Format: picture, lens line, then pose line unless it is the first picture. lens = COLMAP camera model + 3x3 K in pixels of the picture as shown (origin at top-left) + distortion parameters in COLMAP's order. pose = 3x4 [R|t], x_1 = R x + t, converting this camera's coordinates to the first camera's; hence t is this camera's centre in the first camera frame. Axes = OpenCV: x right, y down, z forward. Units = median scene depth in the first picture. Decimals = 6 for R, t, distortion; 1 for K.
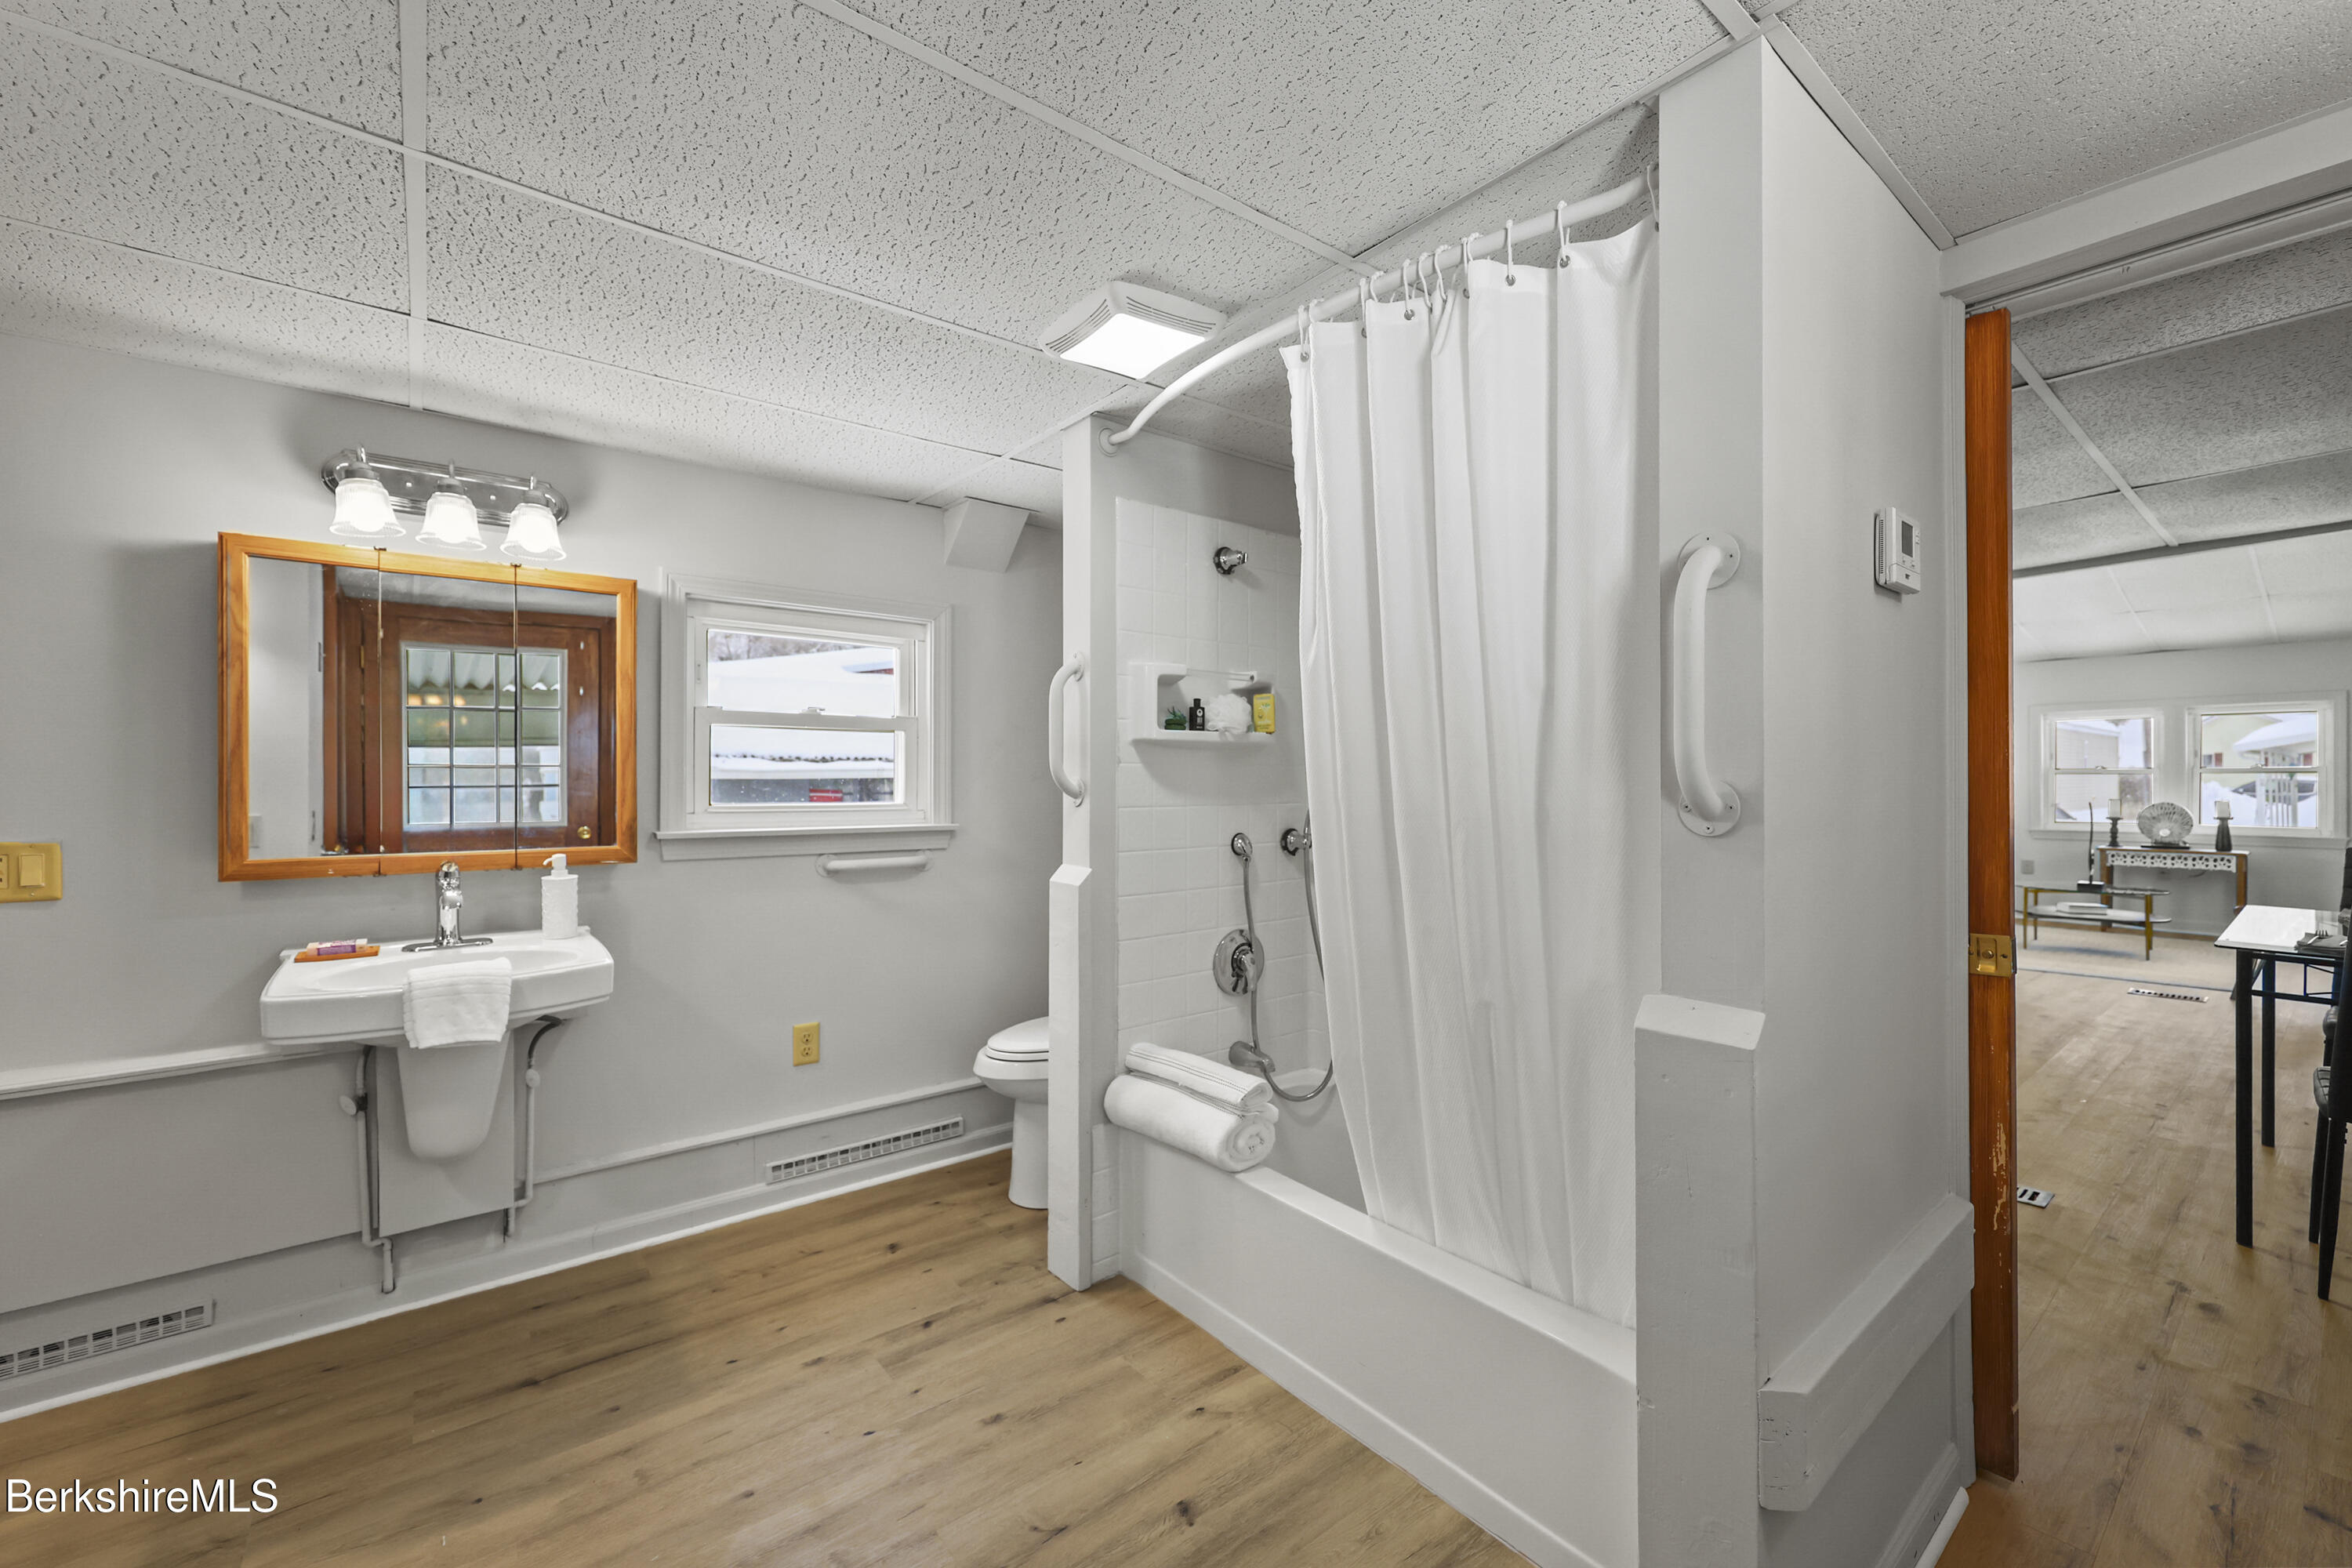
lens RADIAL K [[945.0, 0, 1180.6], [0, 945.0, 783.7], [0, 0, 1]] dist [-0.000294, -0.000146]
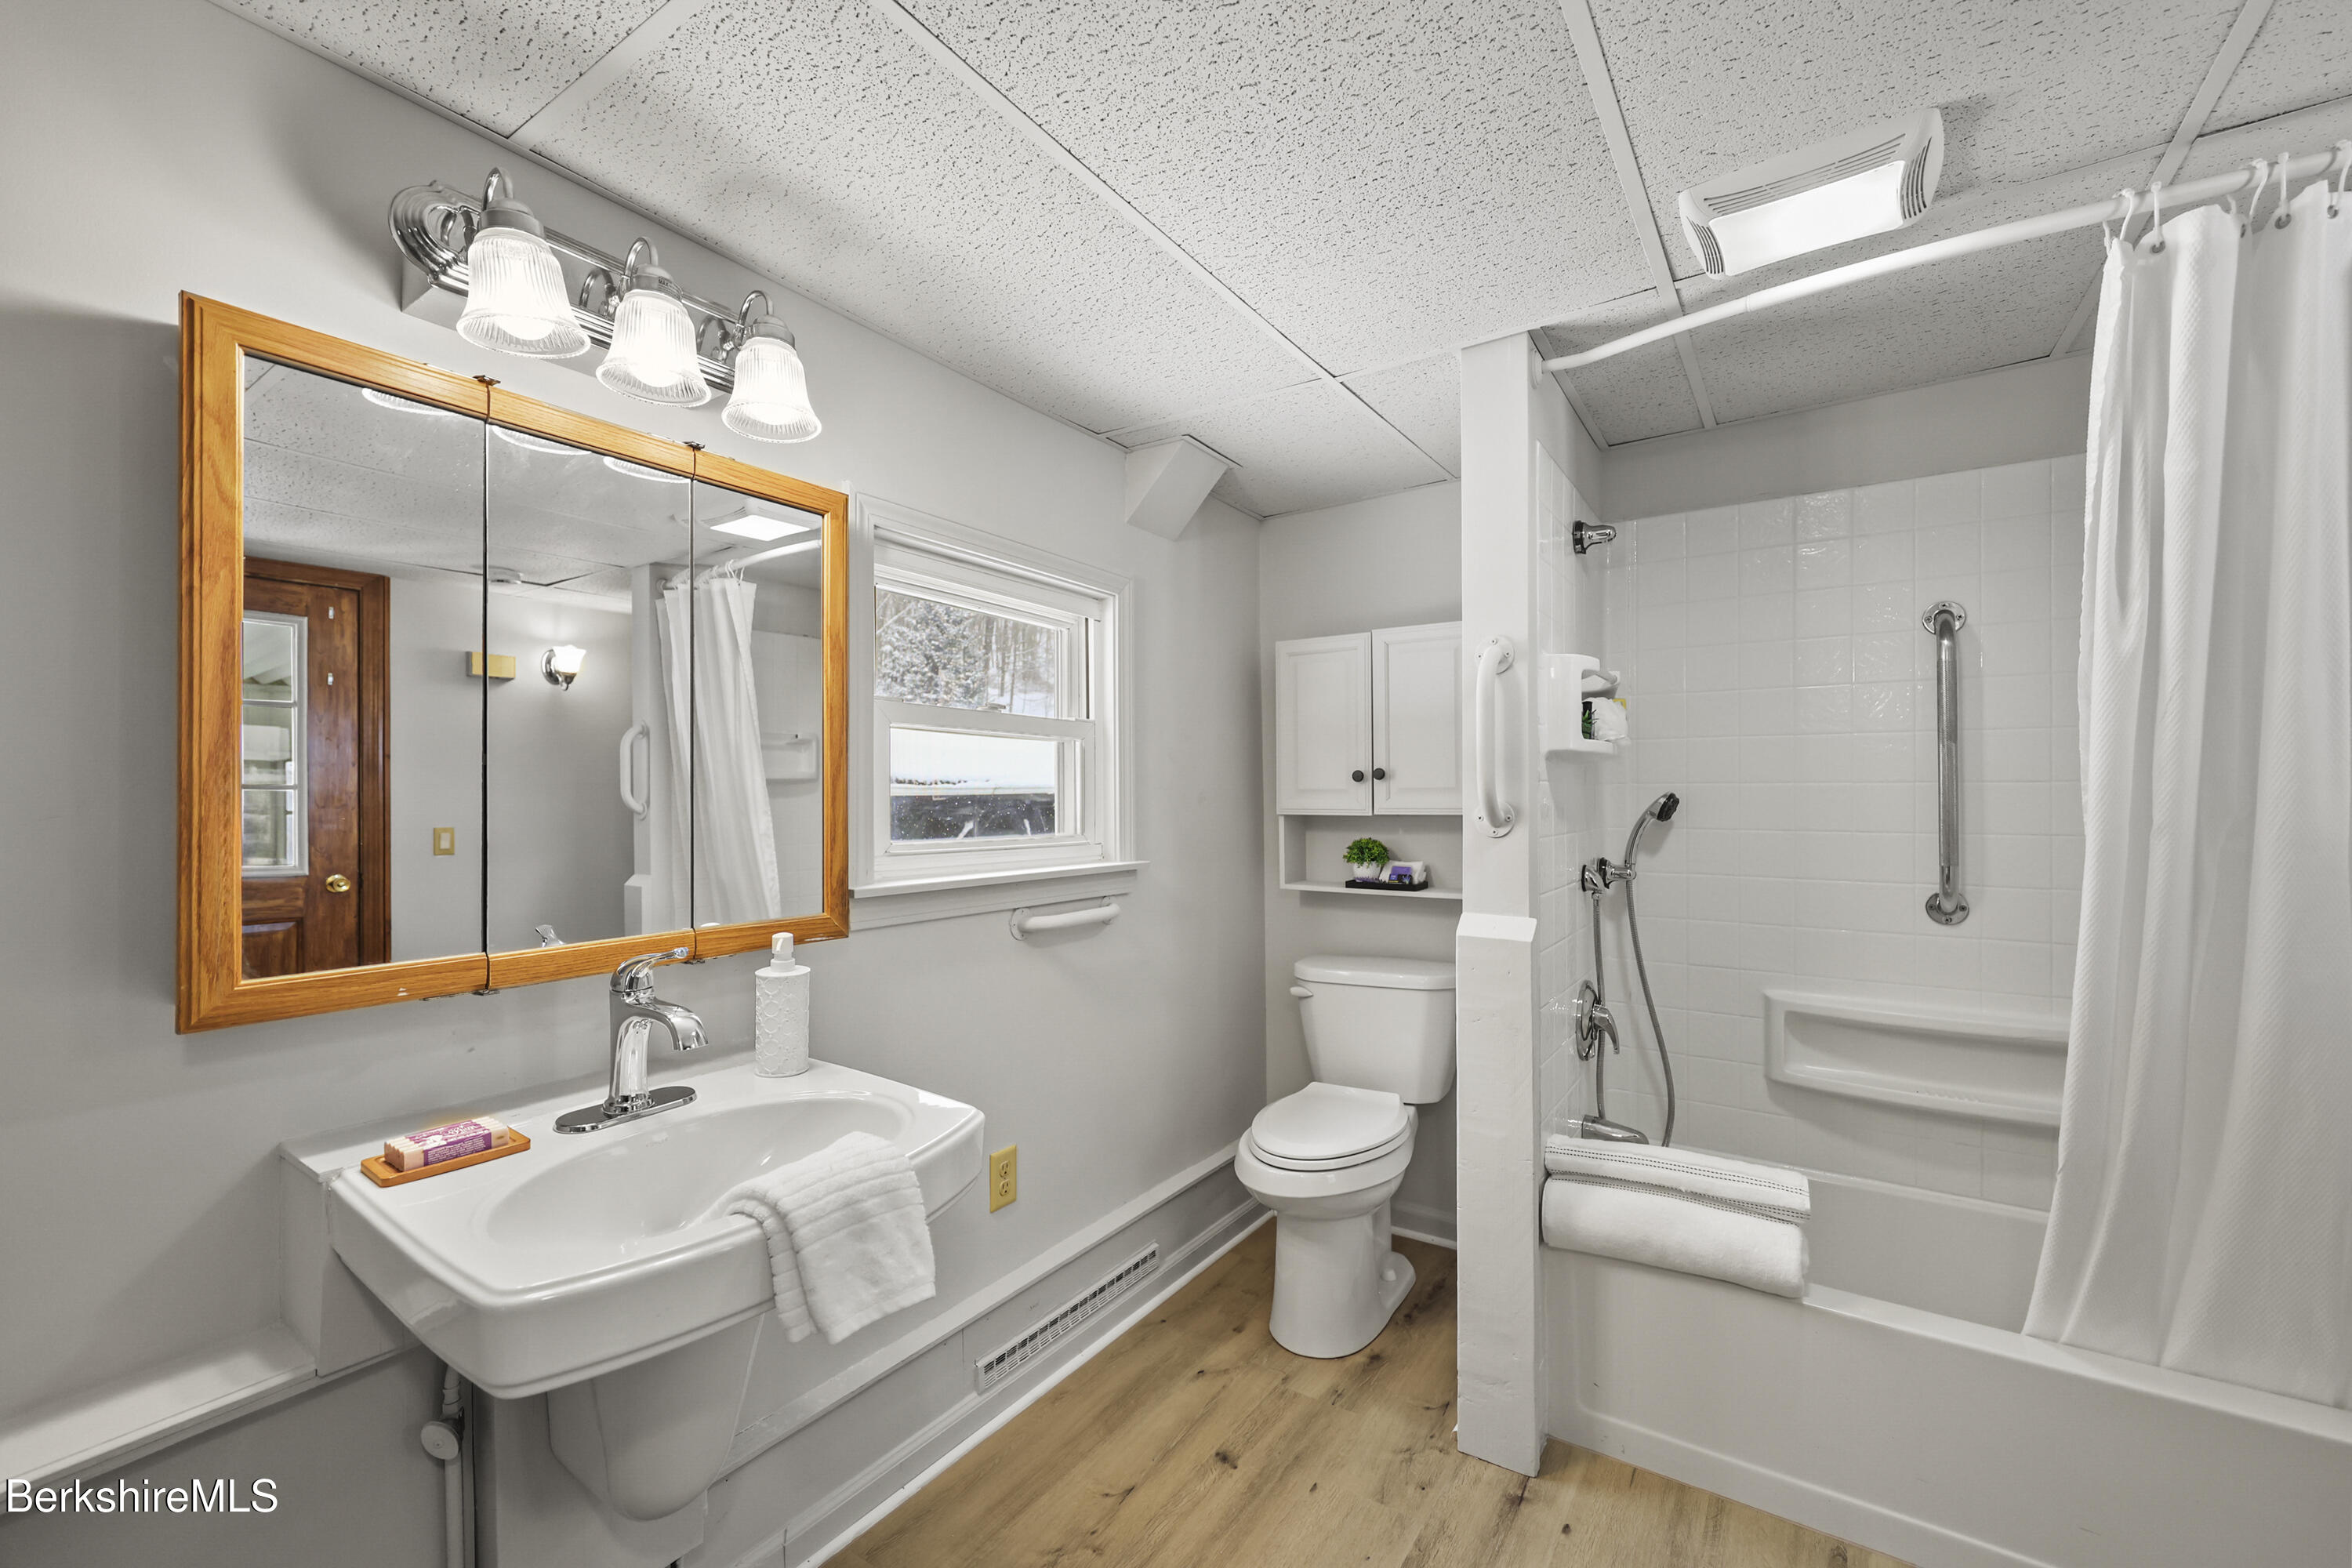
lens RADIAL K [[952.0, 0, 1200.5], [0, 952.0, 794.8], [0, 0, 1]] dist [0.006906, -0.000060]
pose [[0.953408, -0.005768, 0.301628, -0.524908], [0.007887, 0.999952, -0.005811, -0.007695], [-0.301580, 0.007919, 0.953408, 0.304312]]
